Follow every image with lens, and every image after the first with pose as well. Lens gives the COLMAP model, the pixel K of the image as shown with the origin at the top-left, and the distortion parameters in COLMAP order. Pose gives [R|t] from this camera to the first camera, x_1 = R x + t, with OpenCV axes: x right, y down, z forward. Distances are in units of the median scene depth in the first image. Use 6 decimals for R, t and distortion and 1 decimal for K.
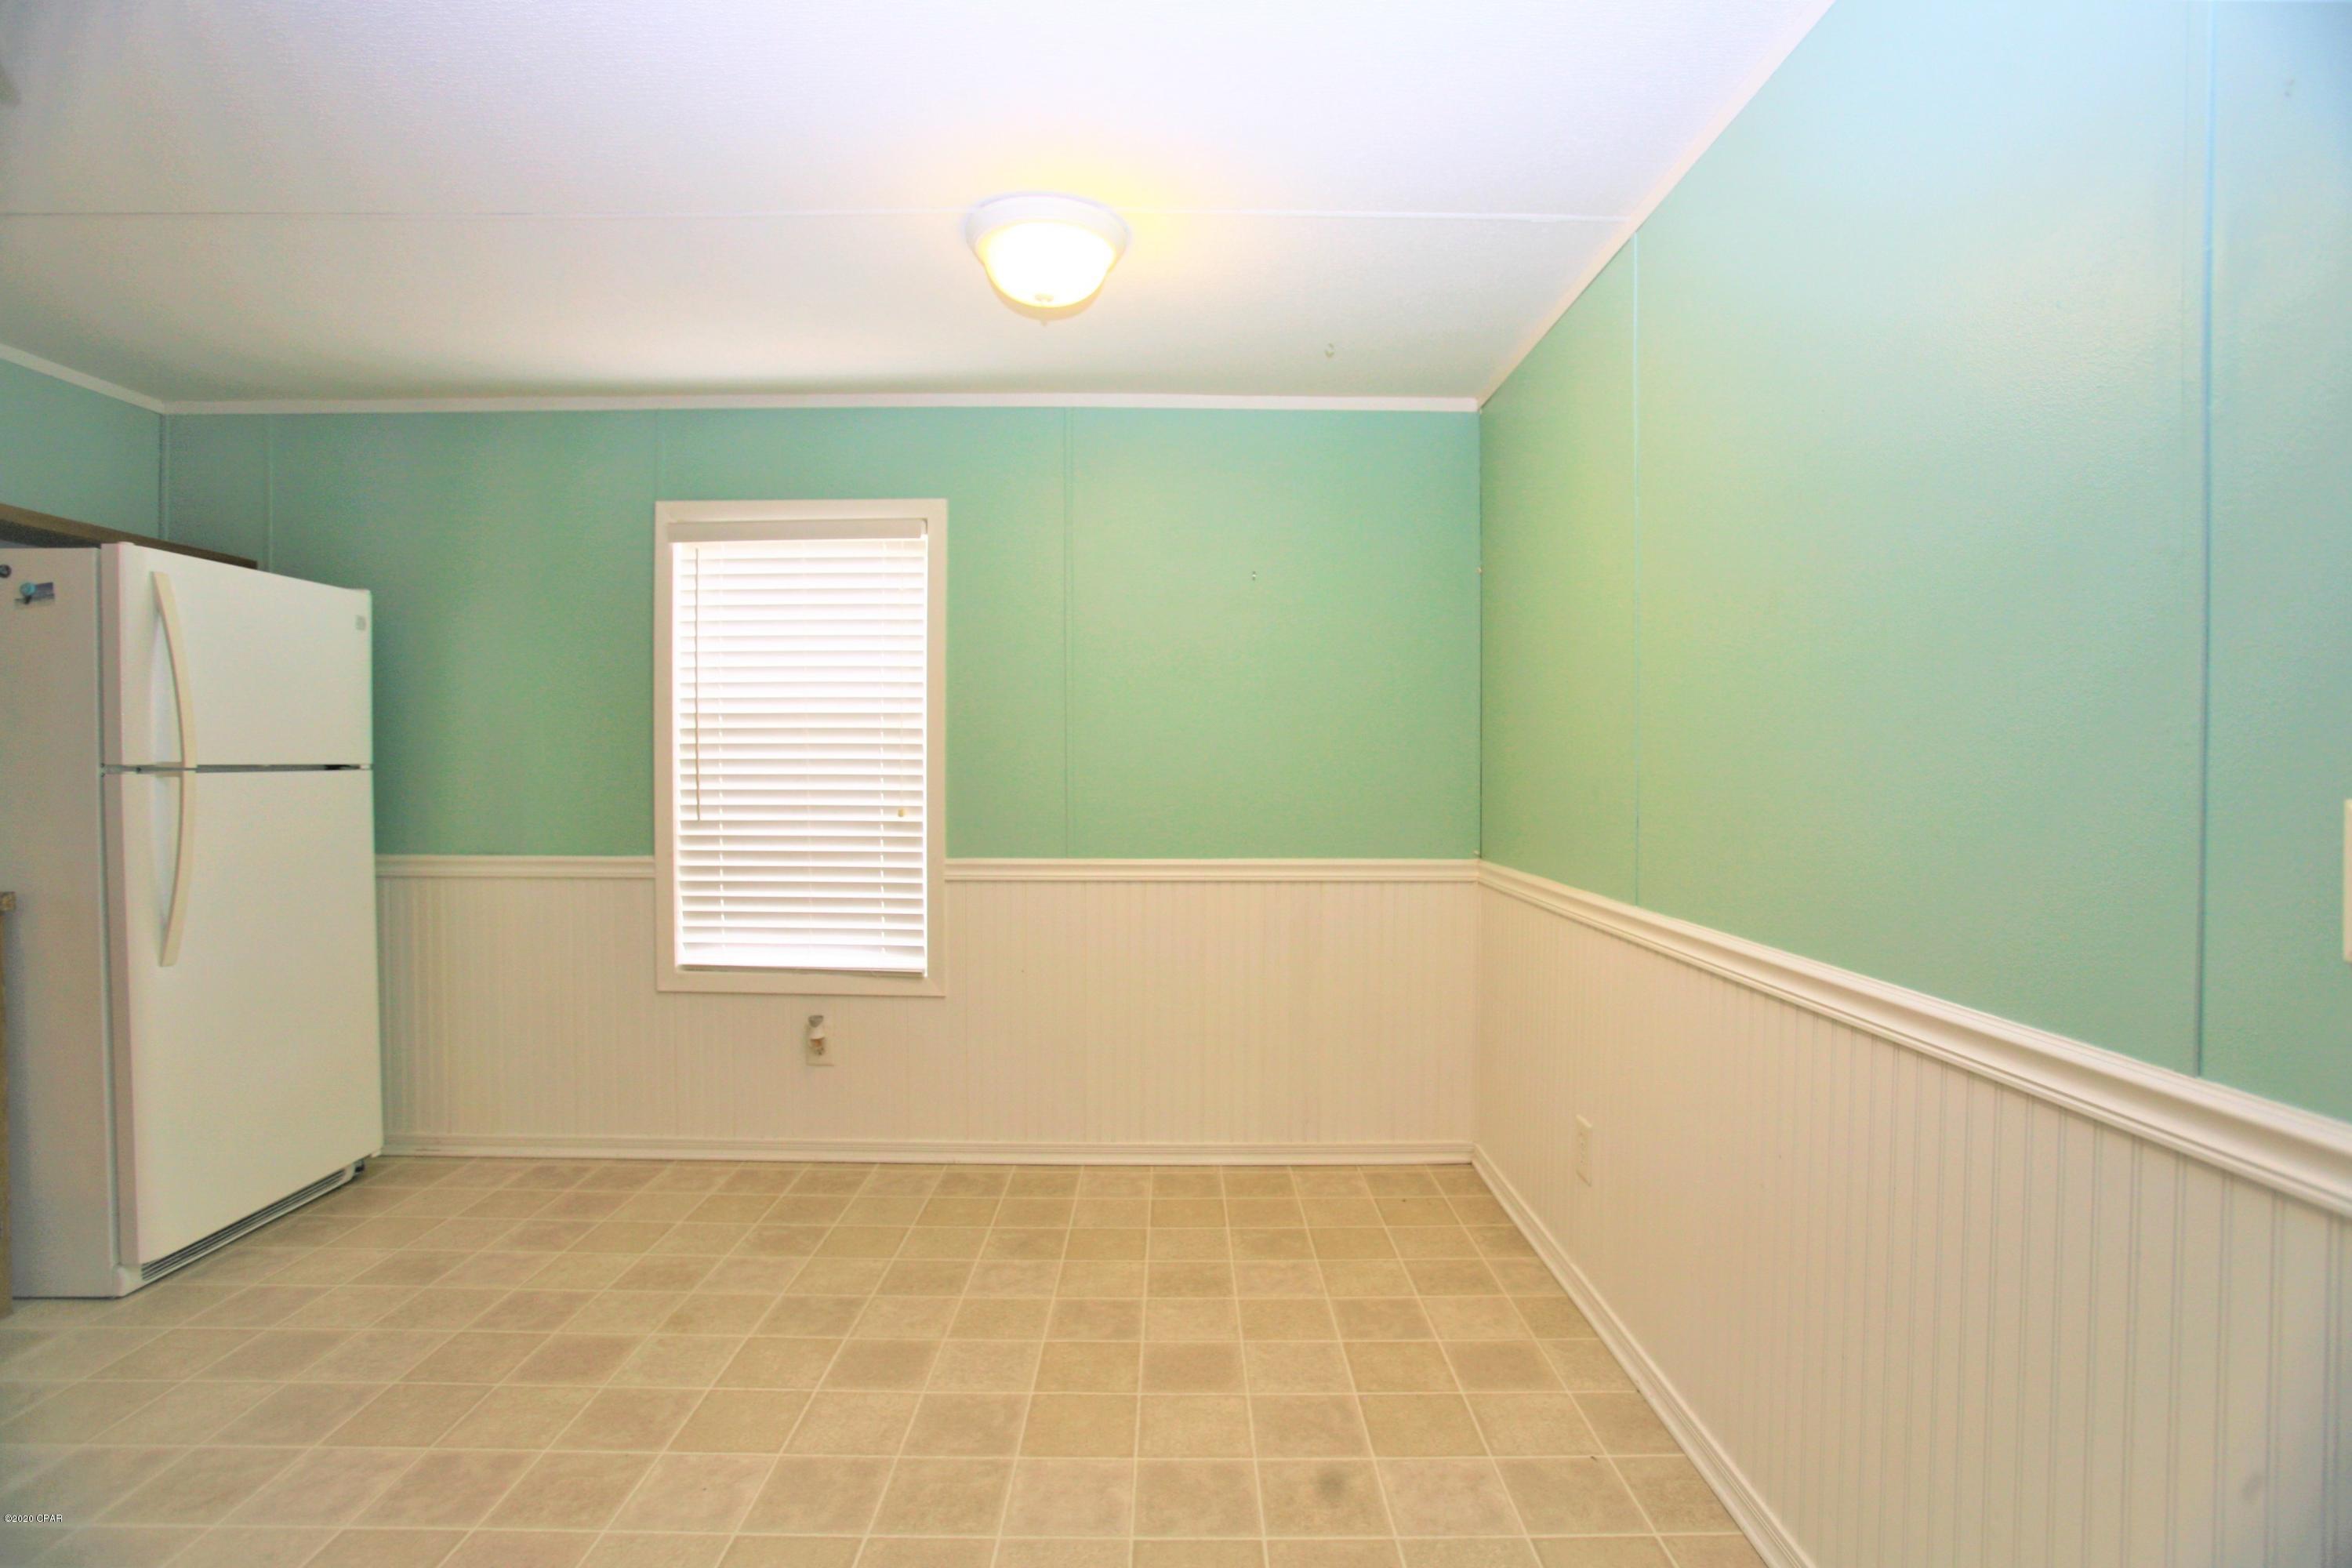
lens RADIAL K [[1078.7, 0, 1174.5], [0, 1078.7, 778.9], [0, 0, 1]] dist [-0.056418, 0.000601]
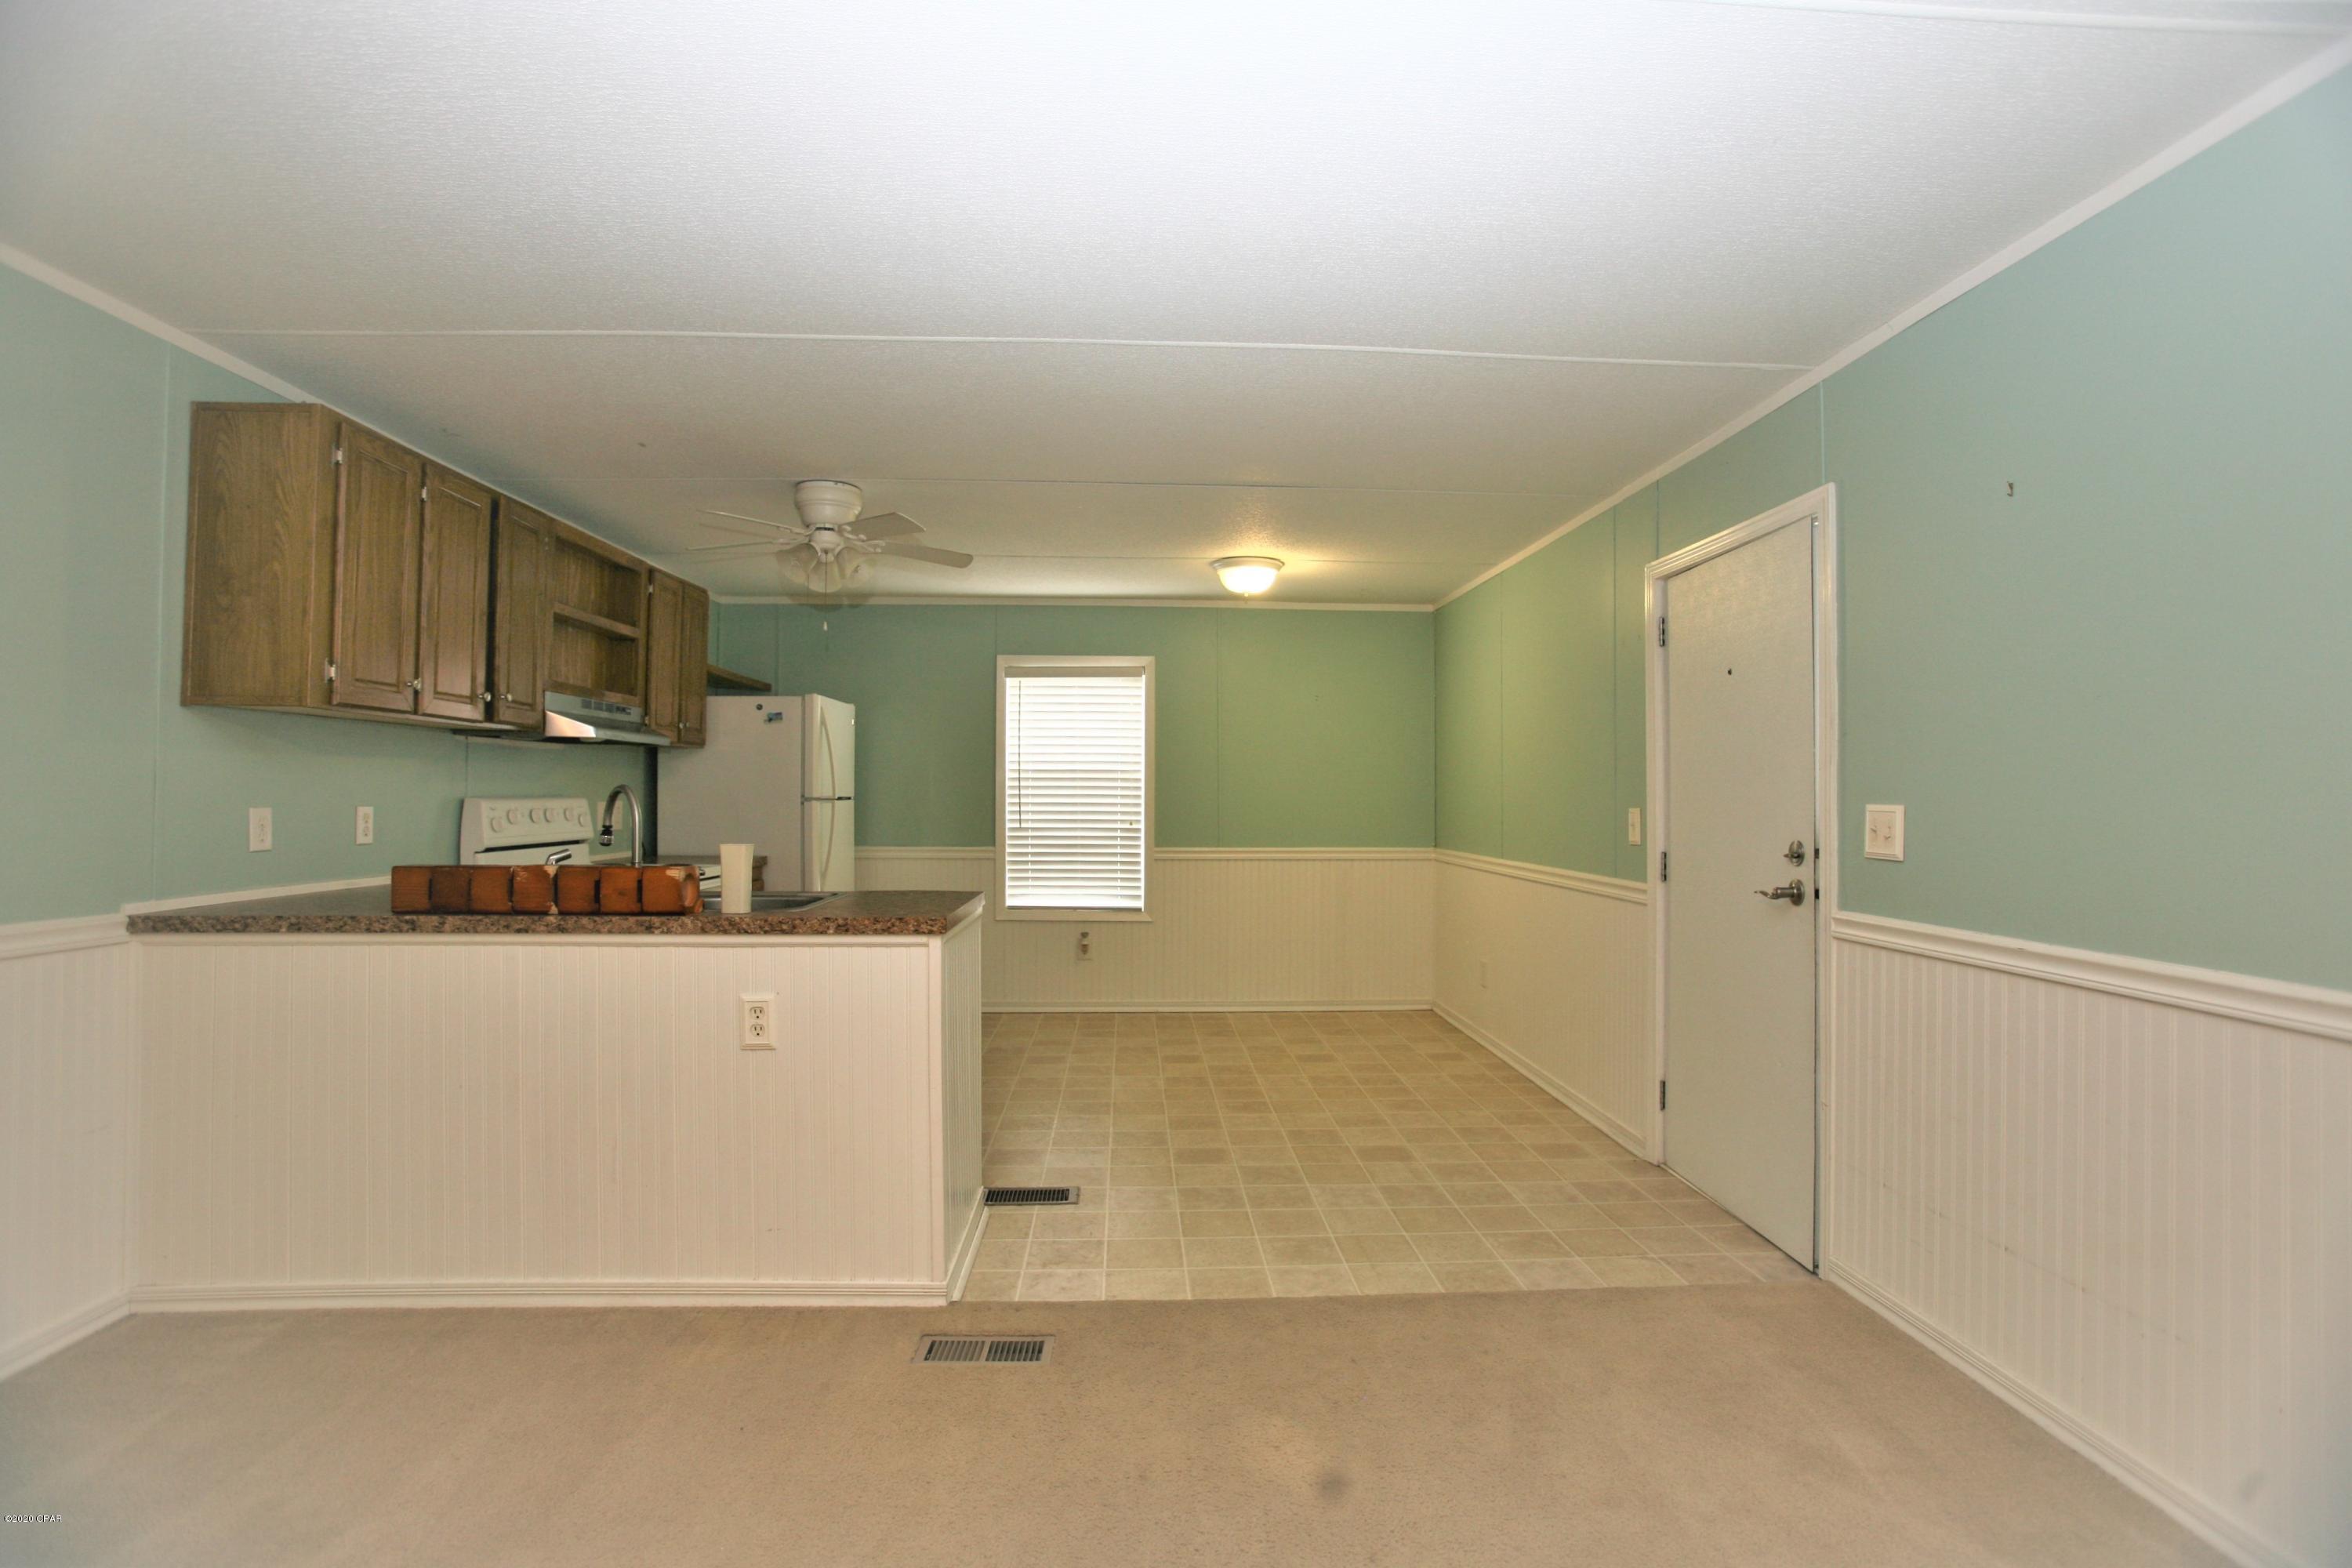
lens RADIAL K [[1078.7, 0, 1177.6], [0, 1078.7, 783.7], [0, 0, 1]] dist [-0.056418, 0.000601]
pose [[0.998977, 0.001384, 0.045195, -0.256908], [-0.000407, 0.999766, -0.021620, 0.003483], [-0.045214, 0.021580, 0.998744, -0.877965]]
